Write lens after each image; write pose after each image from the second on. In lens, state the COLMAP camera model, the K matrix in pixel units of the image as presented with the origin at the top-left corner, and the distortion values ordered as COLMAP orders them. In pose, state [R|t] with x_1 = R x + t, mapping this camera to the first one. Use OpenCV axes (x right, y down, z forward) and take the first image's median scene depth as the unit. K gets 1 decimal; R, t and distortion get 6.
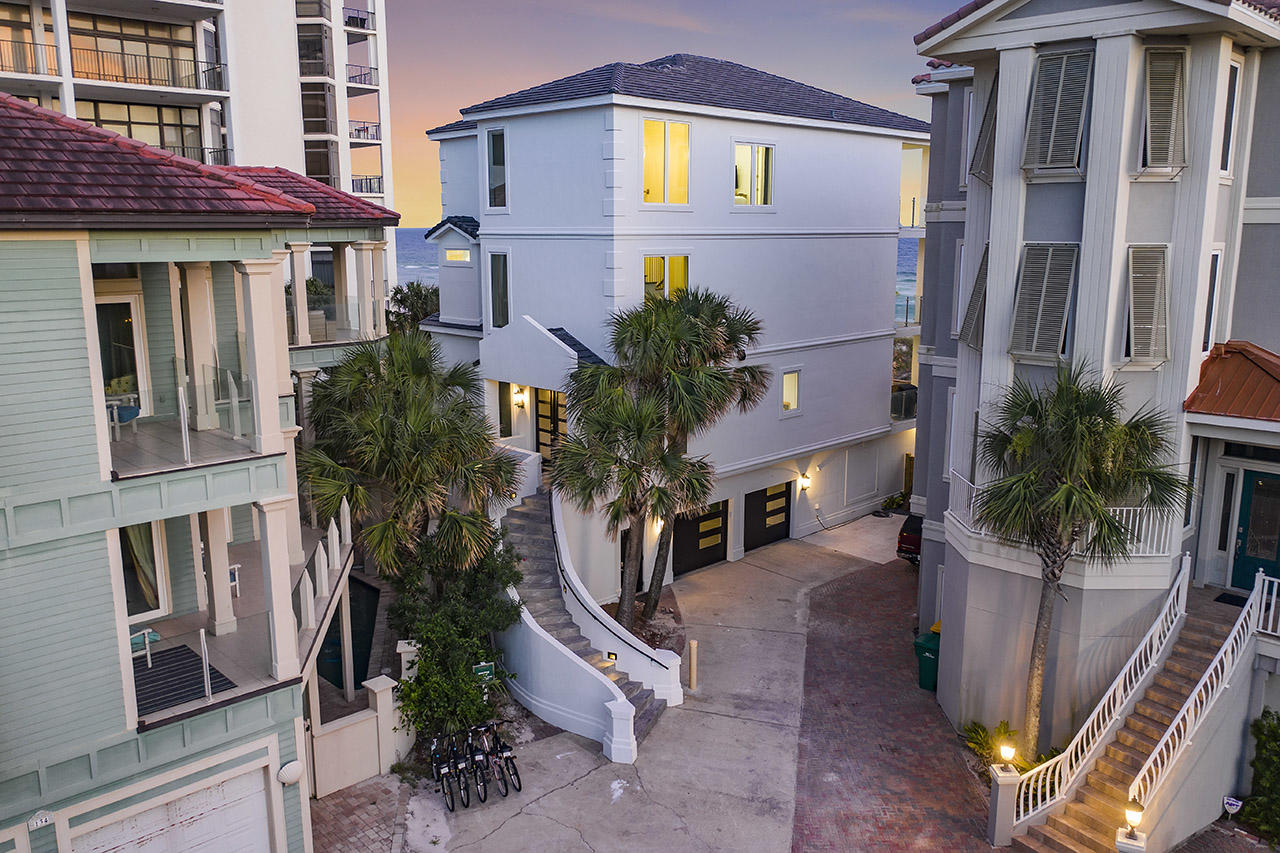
lens RADIAL K [[1006.0, 0, 676.0], [0, 1006.0, 424.4], [0, 0, 1]] dist [-0.003527, -0.011095]
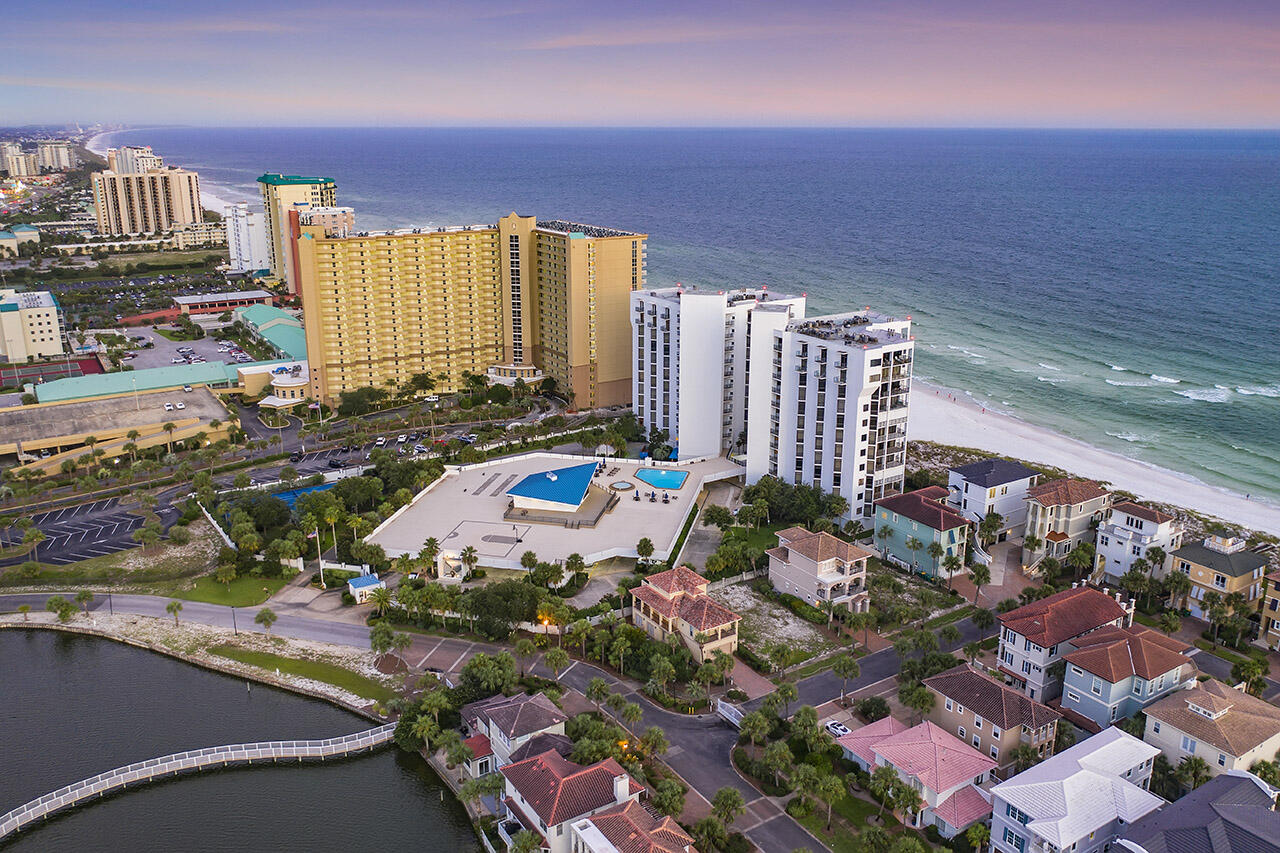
lens RADIAL K [[1012.6, 0, 642.0], [0, 1012.6, 417.3], [0, 0, 1]] dist [-0.010332, -0.008958]
pose [[0.971537, 0.060192, -0.229111, -1.141144], [-0.040824, 0.995252, 0.088358, -1.848678], [0.233342, -0.076490, 0.969382, -9.225494]]
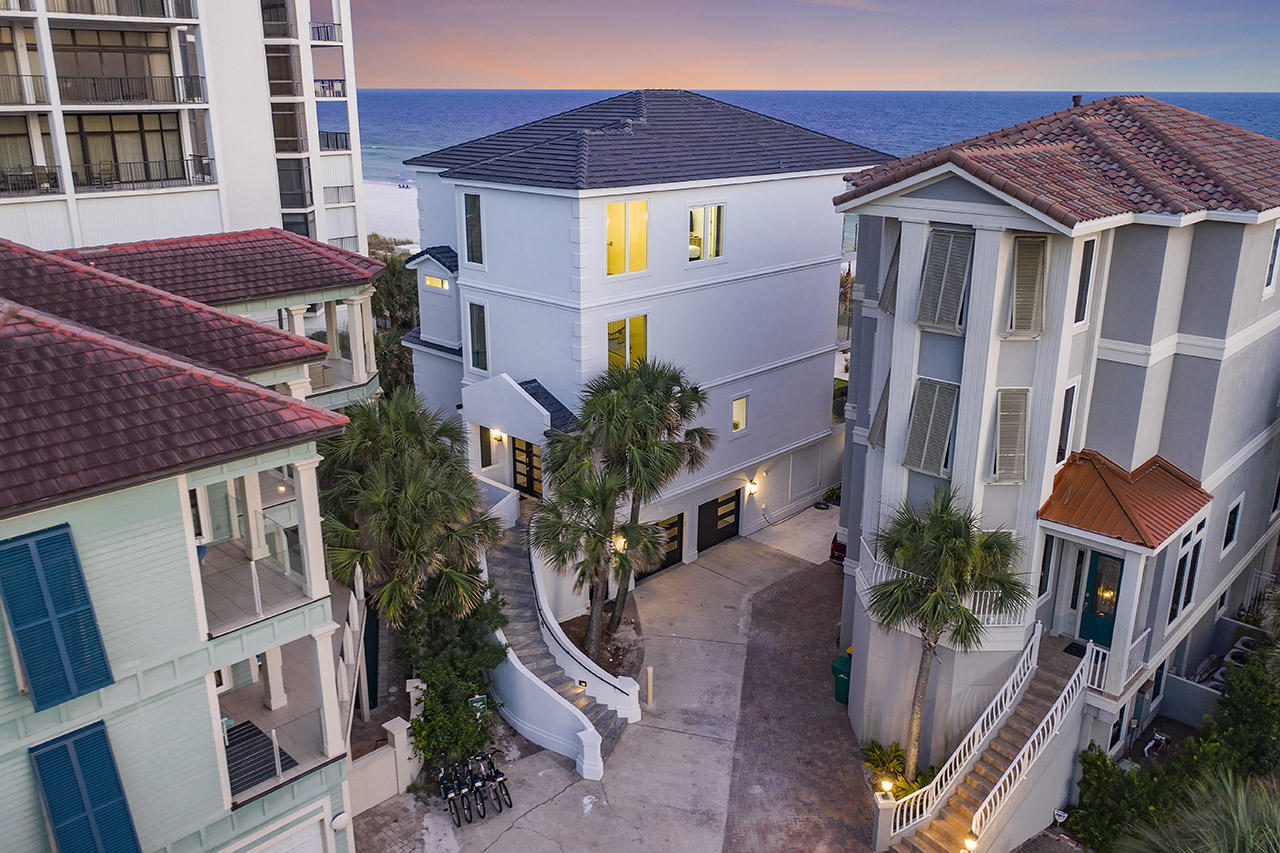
lens RADIAL K [[1032.9, 0, 679.7], [0, 1032.9, 423.4], [0, 0, 1]] dist [-0.007700, -0.002968]
pose [[0.999442, -0.001515, 0.033381, 0.014015], [-0.002468, 0.992897, 0.118949, -0.253968], [-0.033324, -0.118965, 0.992339, -0.225699]]
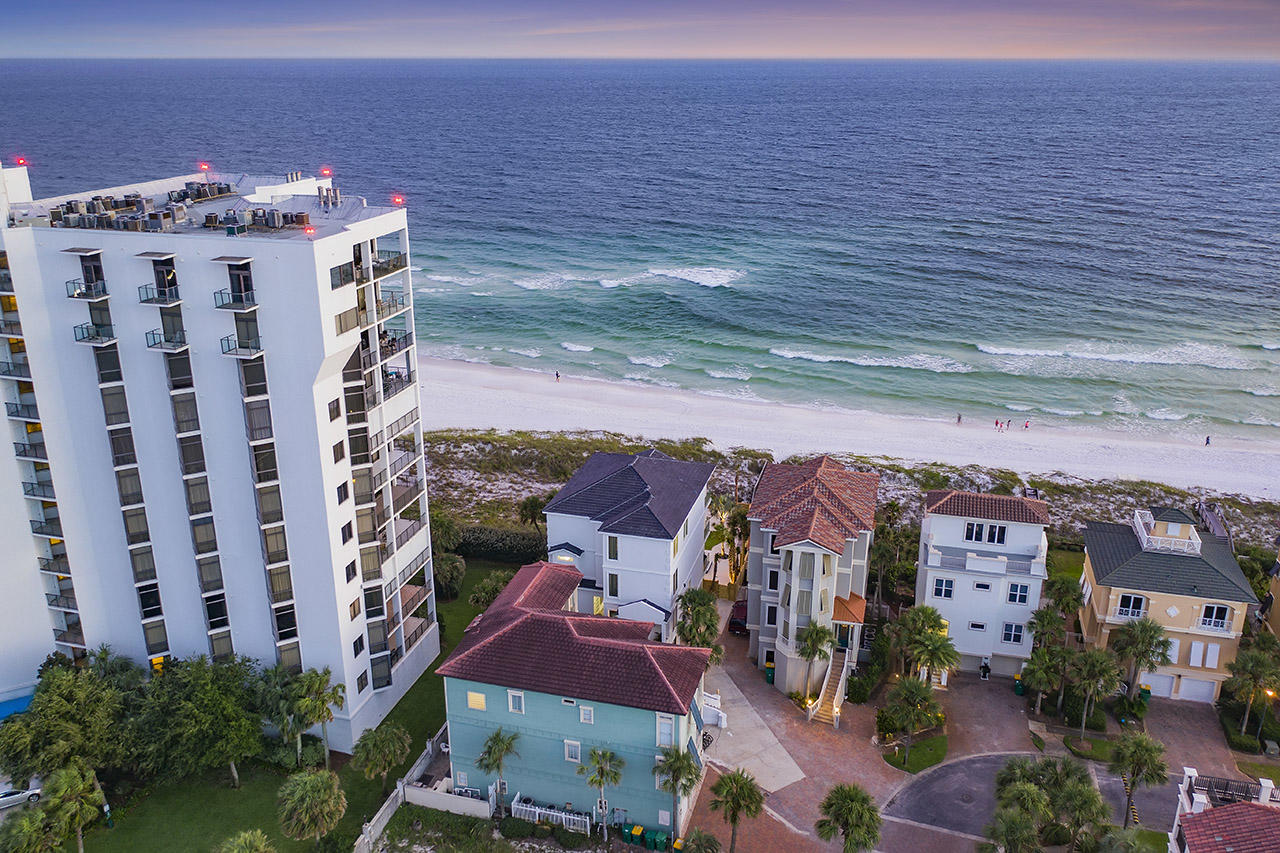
lens RADIAL K [[1012.6, 0, 642.0], [0, 1012.6, 417.3], [0, 0, 1]] dist [-0.010332, -0.008958]
pose [[0.875898, -0.161739, 0.454580, -1.979646], [0.095050, 0.981521, 0.166079, -1.589388], [-0.473041, -0.102260, 0.875086, -2.274949]]
